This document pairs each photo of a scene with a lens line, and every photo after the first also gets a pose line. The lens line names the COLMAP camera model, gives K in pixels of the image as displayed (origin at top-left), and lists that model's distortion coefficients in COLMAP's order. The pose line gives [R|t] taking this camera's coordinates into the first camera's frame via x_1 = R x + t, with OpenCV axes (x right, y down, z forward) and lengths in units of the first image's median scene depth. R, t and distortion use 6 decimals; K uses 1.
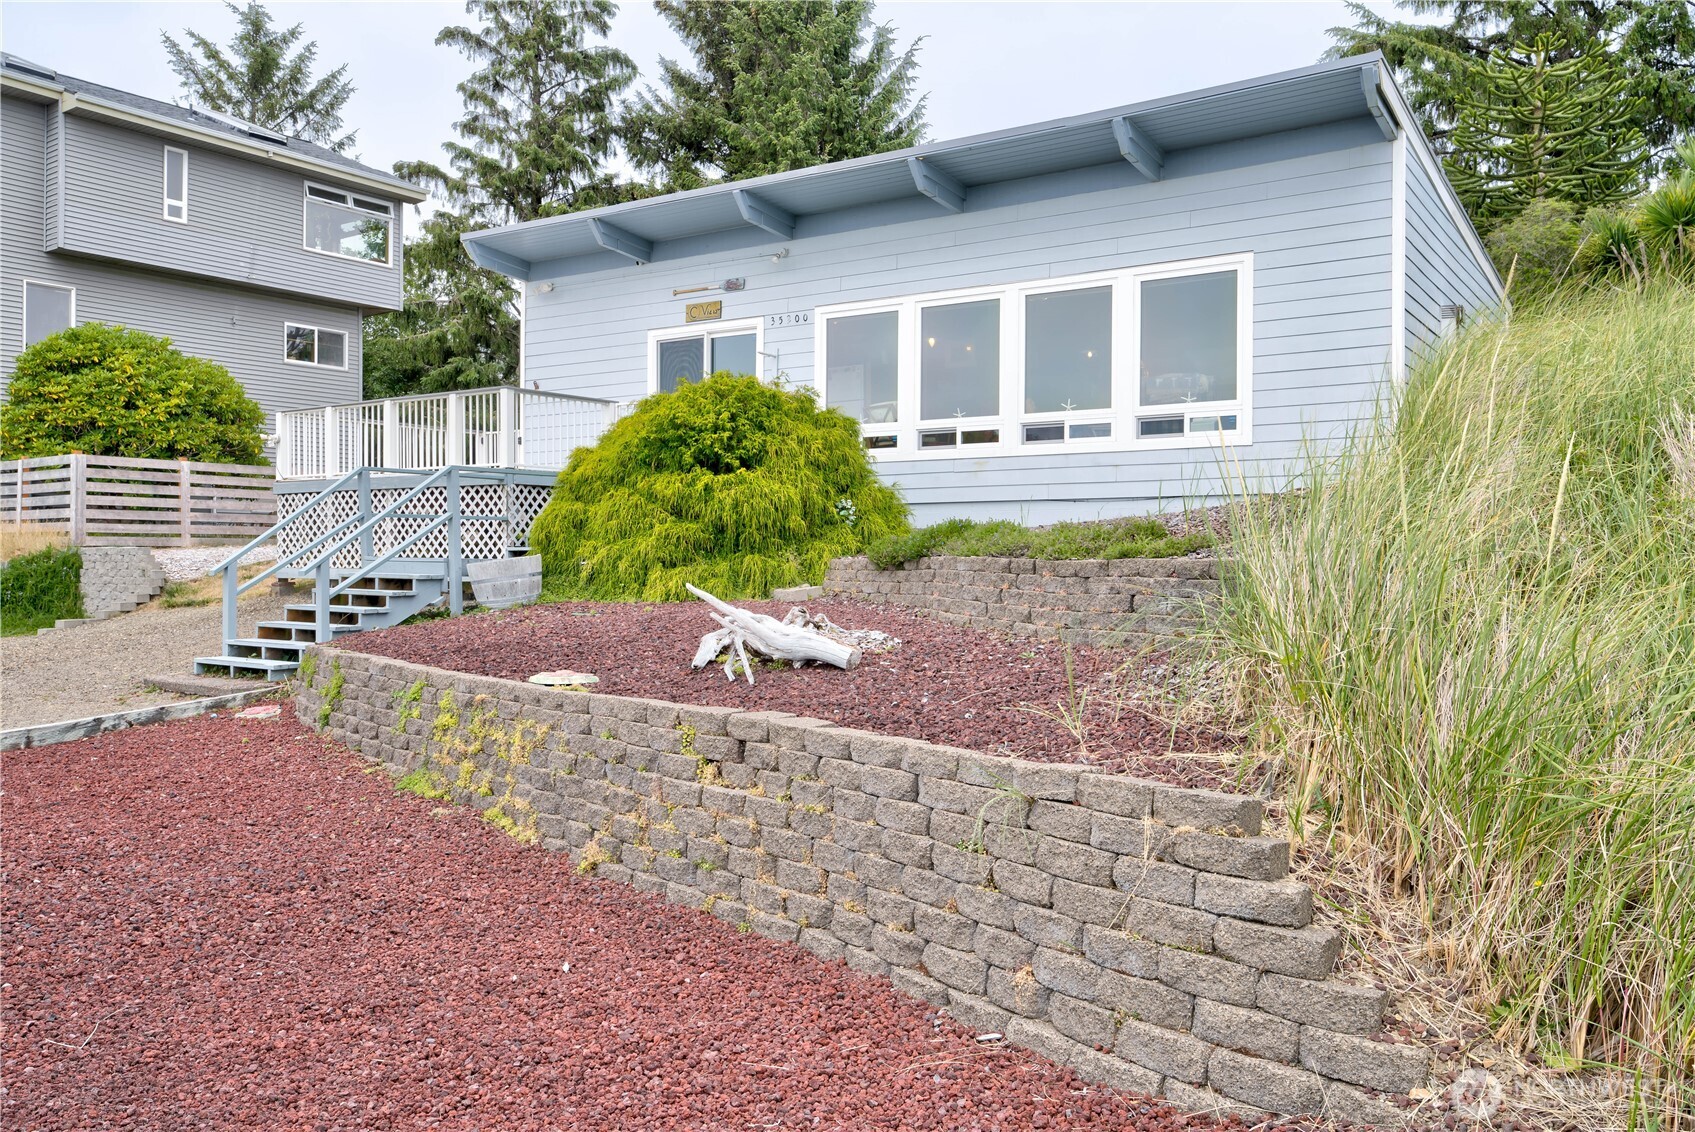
lens RADIAL K [[1352.7, 0, 753.9], [0, 1352.7, 558.0], [0, 0, 1]] dist [0.023780, -0.006518]
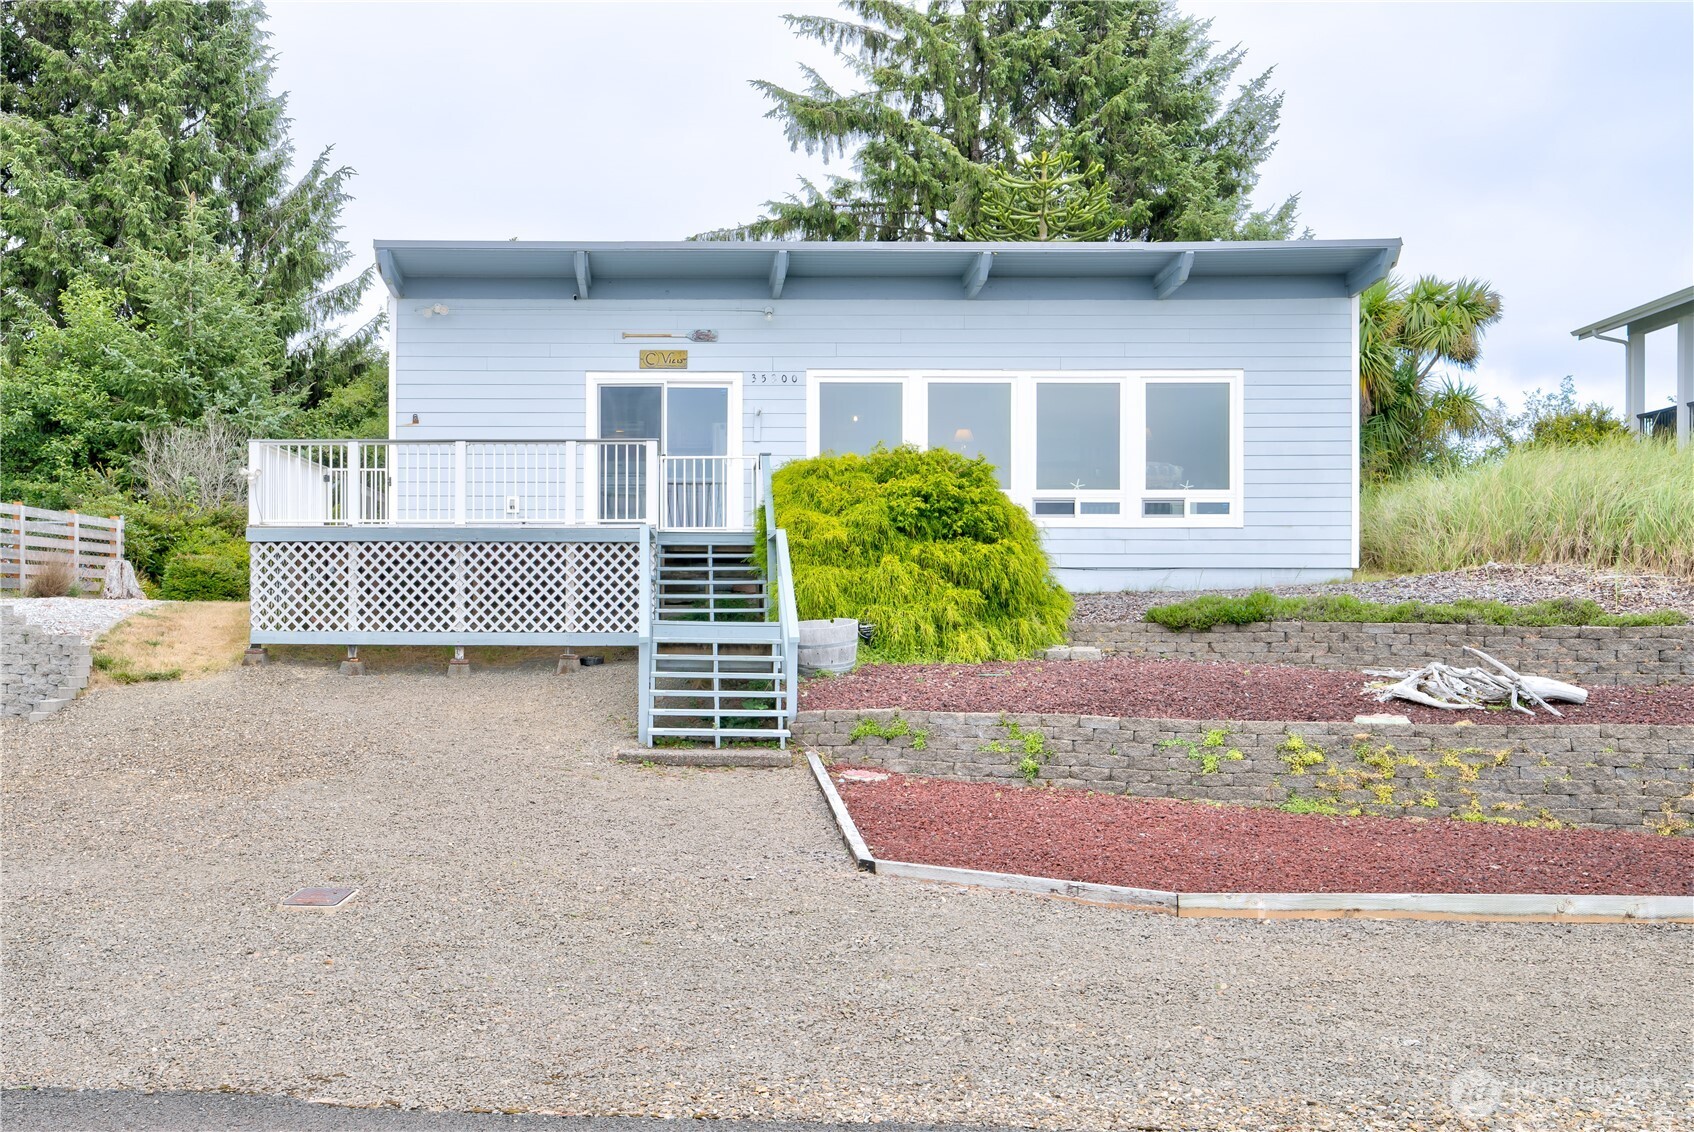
lens RADIAL K [[1684.1, 0, 688.3], [0, 1684.1, 575.4], [0, 0, 1]] dist [0.007873, 0.000000]
pose [[0.841364, 0.012894, 0.540315, -0.815239], [-0.002268, 0.999791, -0.020327, -0.008167], [-0.540464, 0.015877, 0.841217, -0.001525]]
